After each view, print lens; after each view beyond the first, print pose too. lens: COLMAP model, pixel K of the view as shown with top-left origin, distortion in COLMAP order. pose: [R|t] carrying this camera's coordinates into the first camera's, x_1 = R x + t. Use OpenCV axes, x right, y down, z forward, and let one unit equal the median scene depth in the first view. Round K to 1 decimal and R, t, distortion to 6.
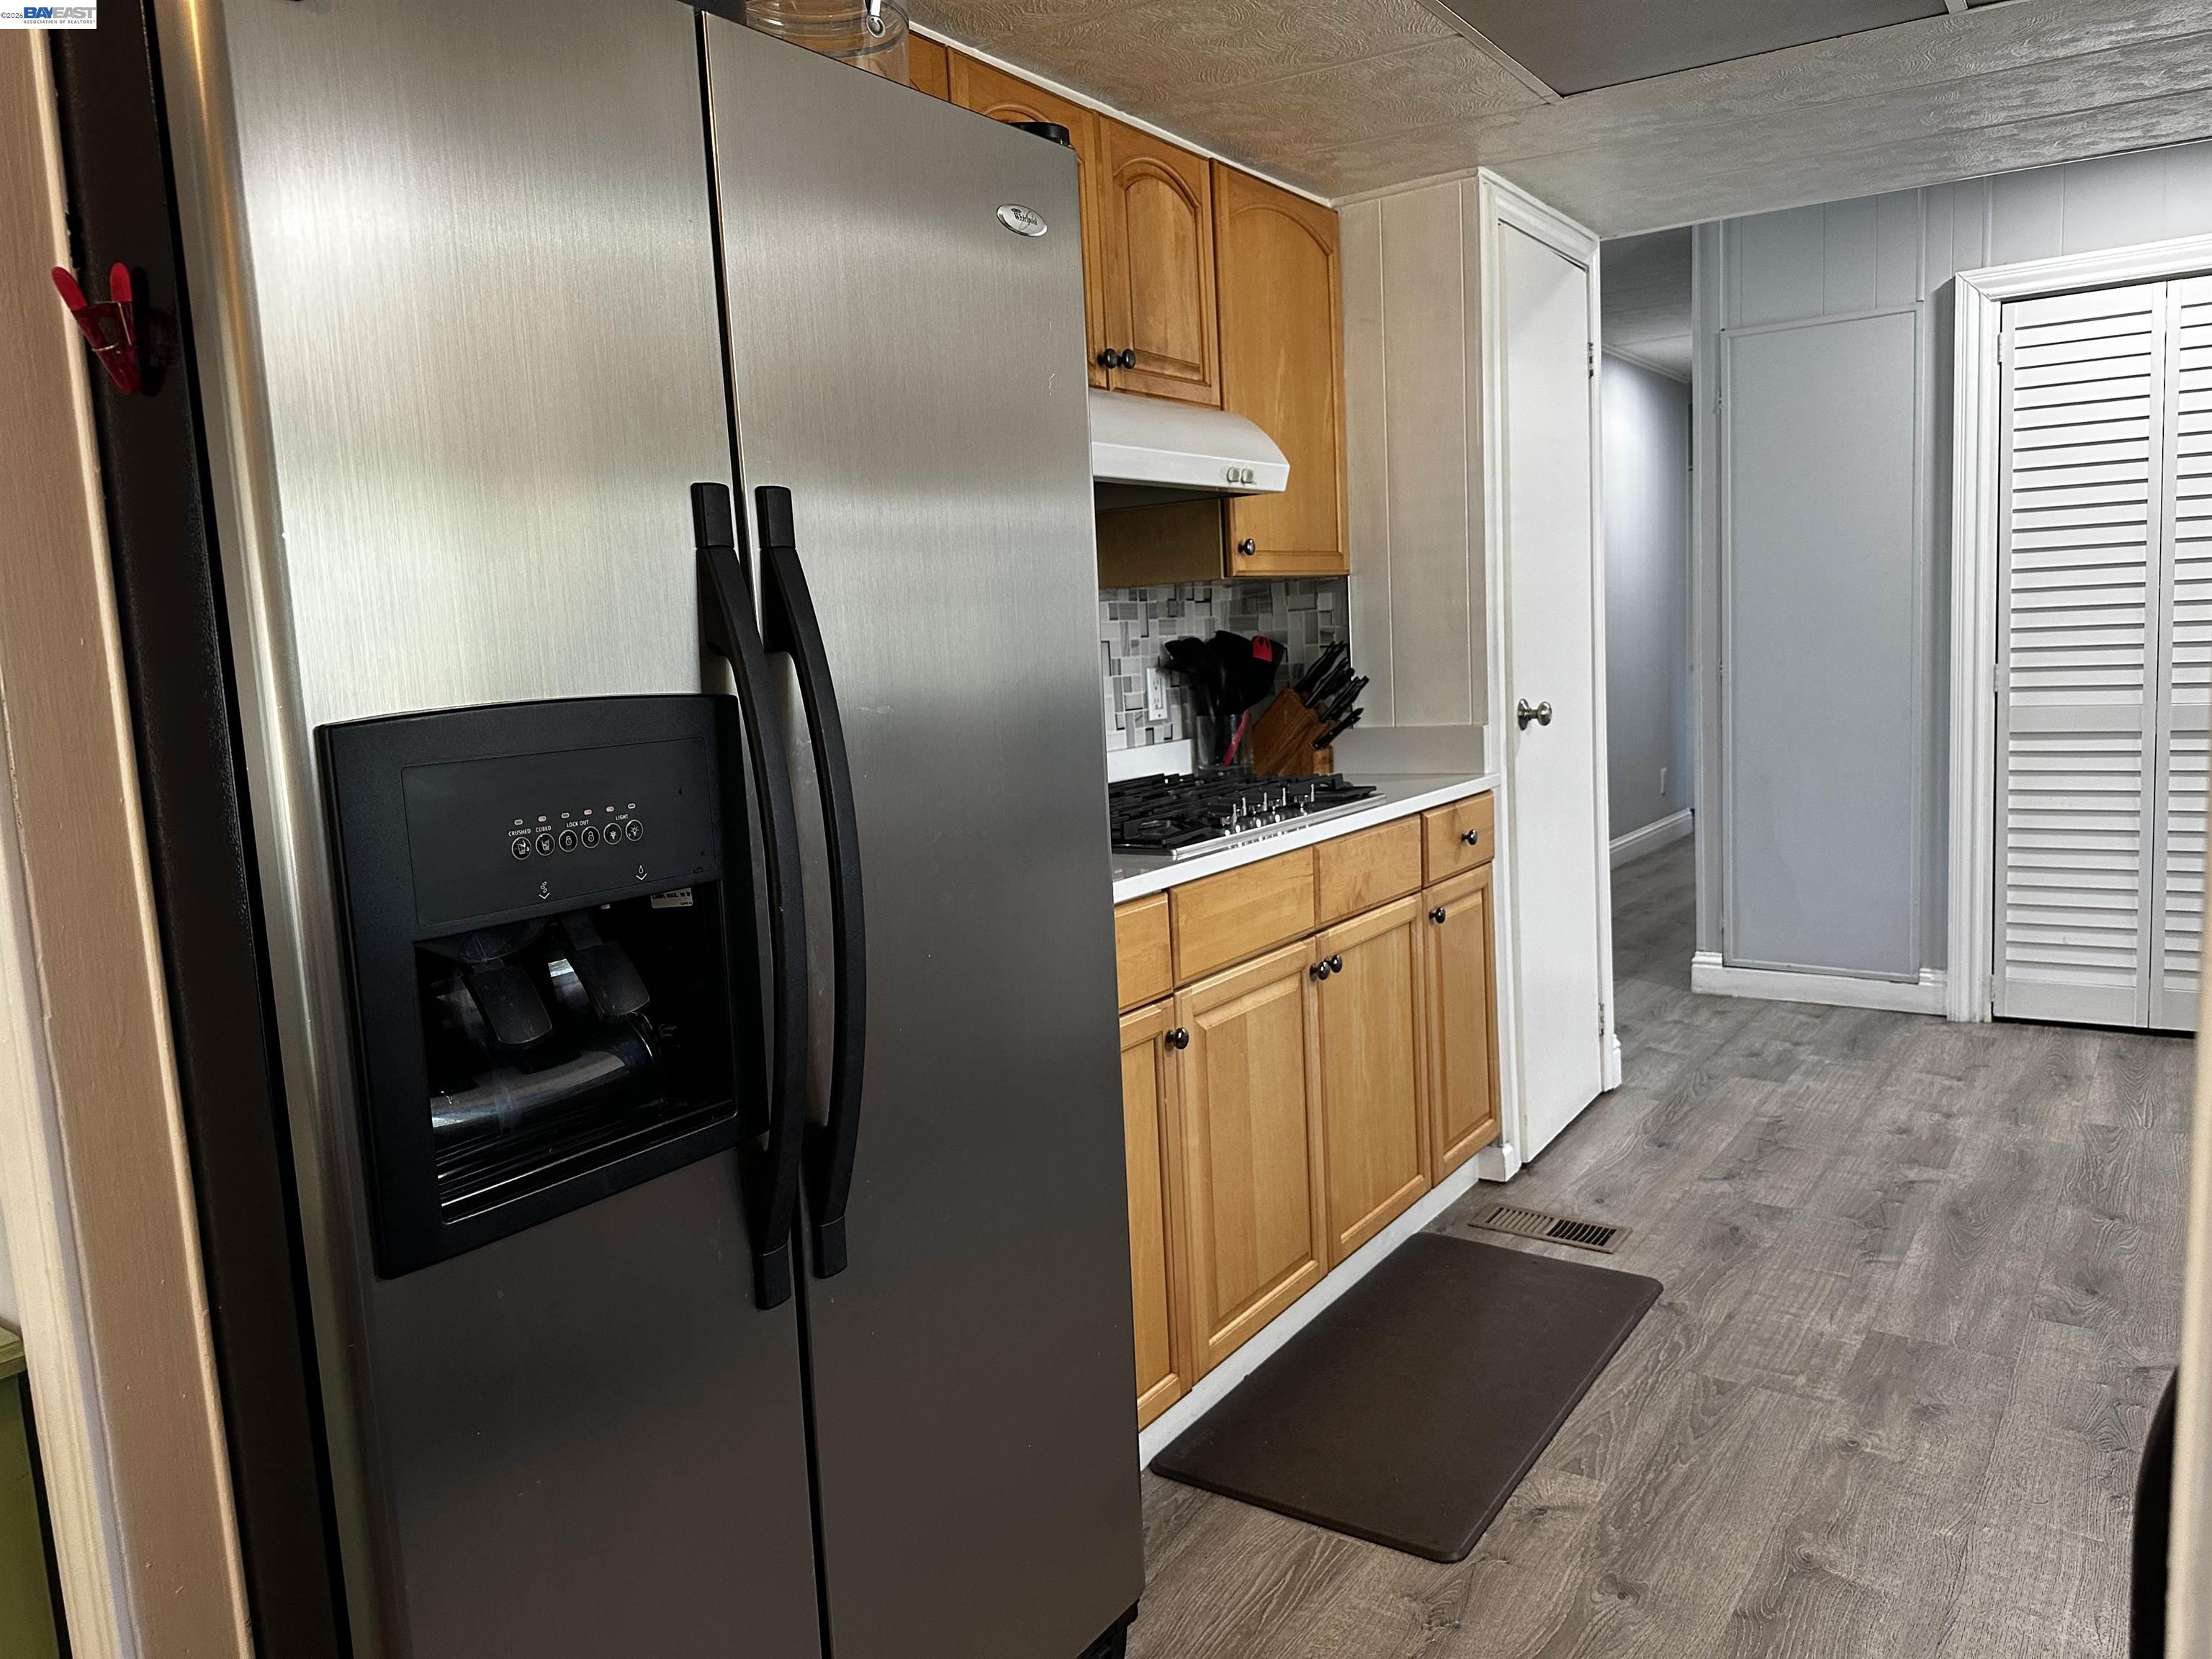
lens RADIAL K [[1556.9, 0, 1117.9], [0, 1556.9, 858.6], [0, 0, 1]] dist [0.047707, -0.053192]
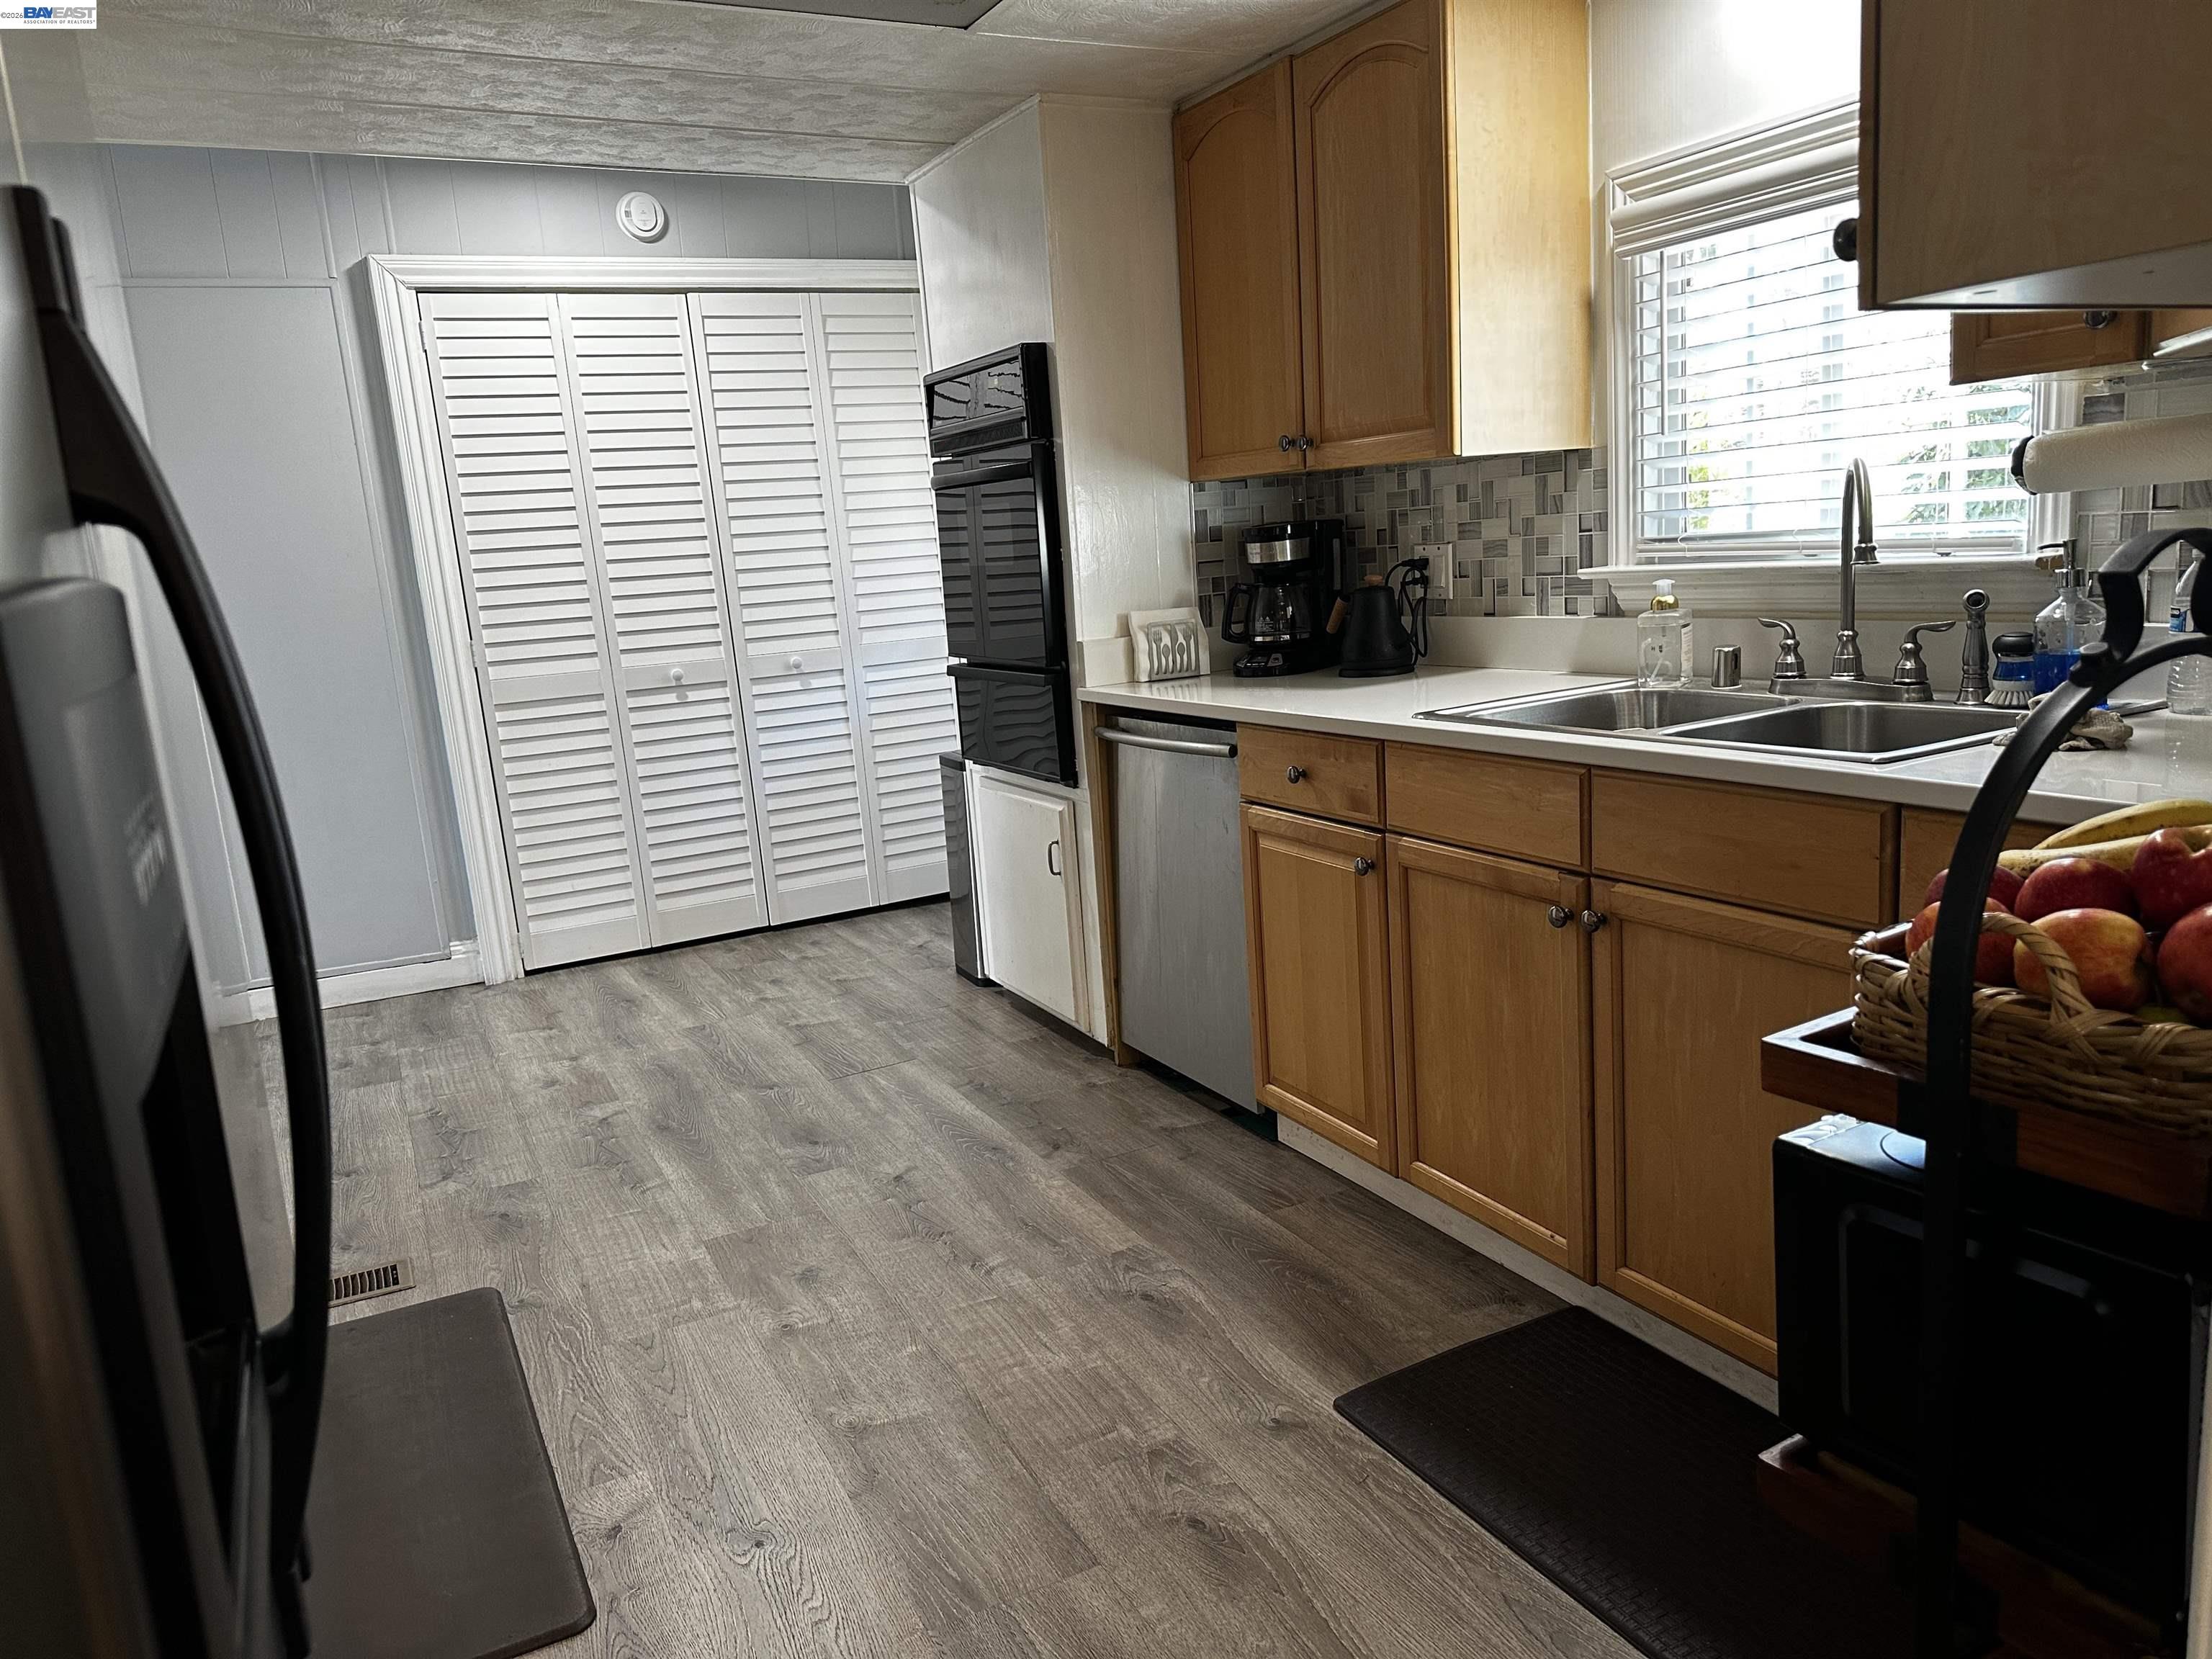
lens RADIAL K [[1556.9, 0, 1109.7], [0, 1556.9, 848.5], [0, 0, 1]] dist [0.047707, -0.053192]
pose [[0.484149, -0.155667, 0.861027, -0.173404], [0.170890, 0.981919, 0.081432, 0.000082], [-0.858135, 0.107716, 0.501997, 0.136351]]
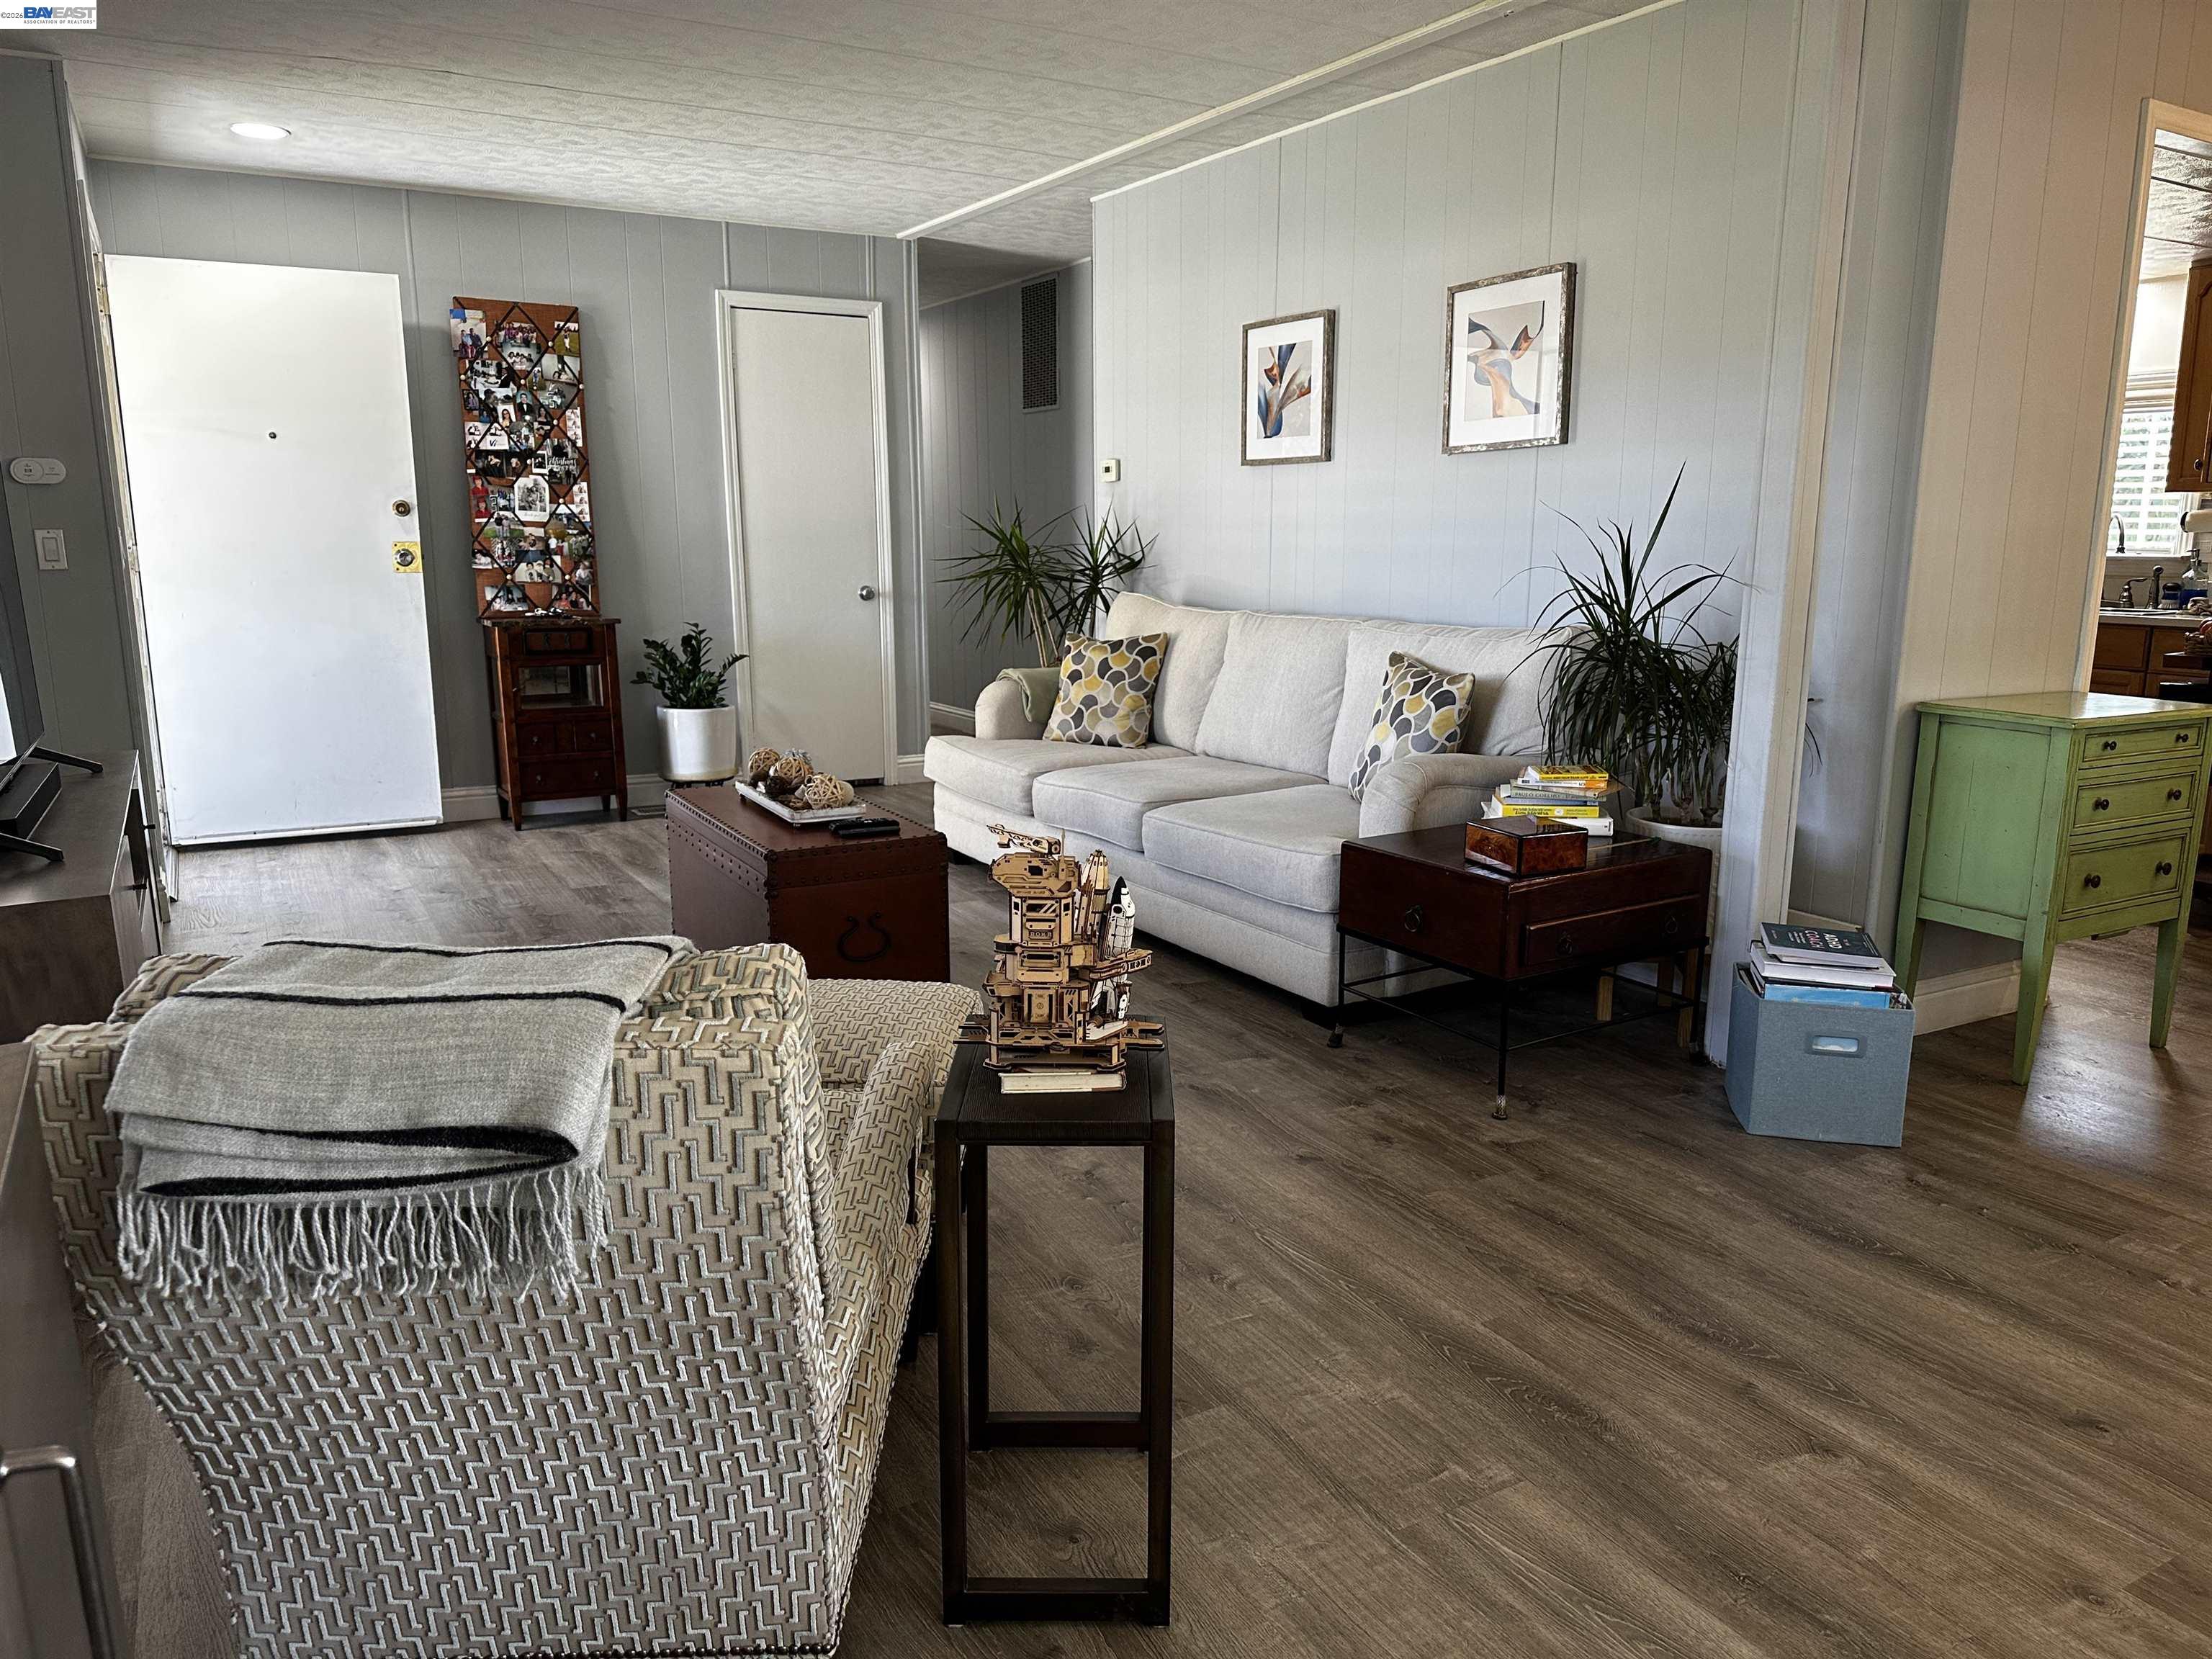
lens RADIAL K [[1556.9, 0, 1115.8], [0, 1556.9, 855.9], [0, 0, 1]] dist [0.047707, -0.053192]
pose [[0.431127, -0.132026, 0.892580, -1.284233], [0.100683, 0.990098, 0.097819, 0.032515], [-0.896656, 0.047695, 0.440151, 0.373216]]
